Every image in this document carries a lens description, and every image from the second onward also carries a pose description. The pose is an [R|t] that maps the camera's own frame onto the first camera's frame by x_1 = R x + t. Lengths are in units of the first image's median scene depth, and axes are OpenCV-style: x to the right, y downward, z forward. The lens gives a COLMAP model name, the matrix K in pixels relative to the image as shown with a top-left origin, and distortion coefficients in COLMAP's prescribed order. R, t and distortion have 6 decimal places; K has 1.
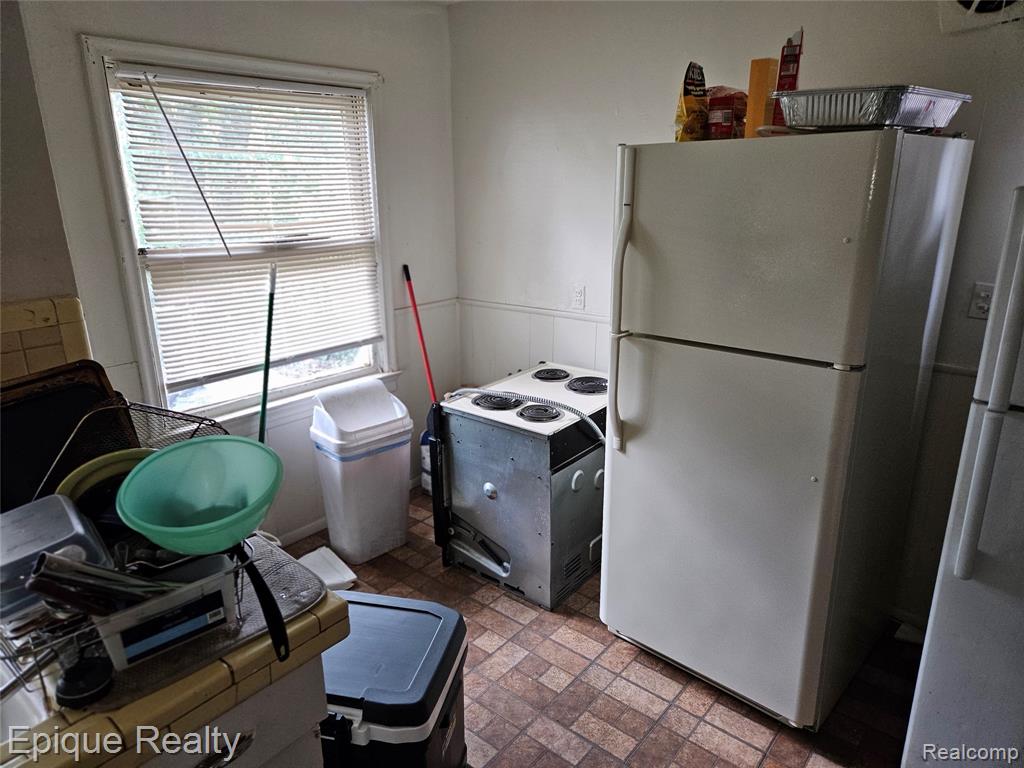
lens RADIAL K [[682.6, 0, 504.3], [0, 682.6, 386.8], [0, 0, 1]] dist [0.053789, -0.039402]
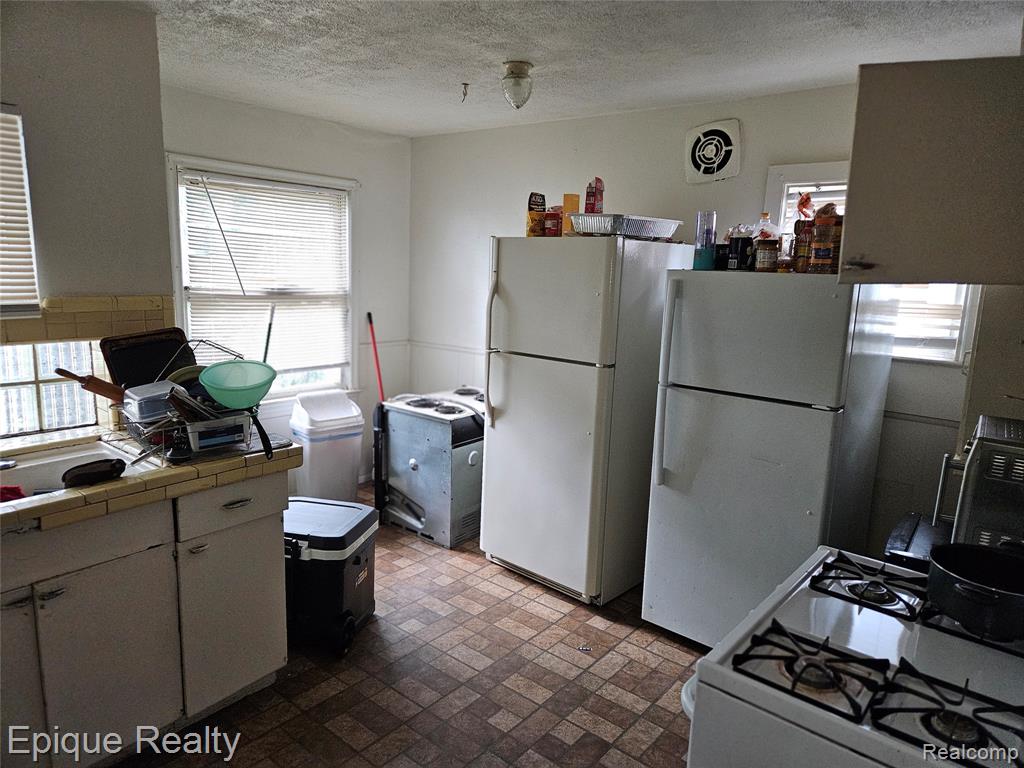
lens RADIAL K [[682.6, 0, 516.9], [0, 682.6, 390.1], [0, 0, 1]] dist [0.053789, -0.039402]
pose [[0.998388, 0.045890, 0.033411, 0.150635], [-0.041754, 0.992439, -0.115420, 0.164305], [-0.038455, 0.113839, 0.992755, -0.483132]]
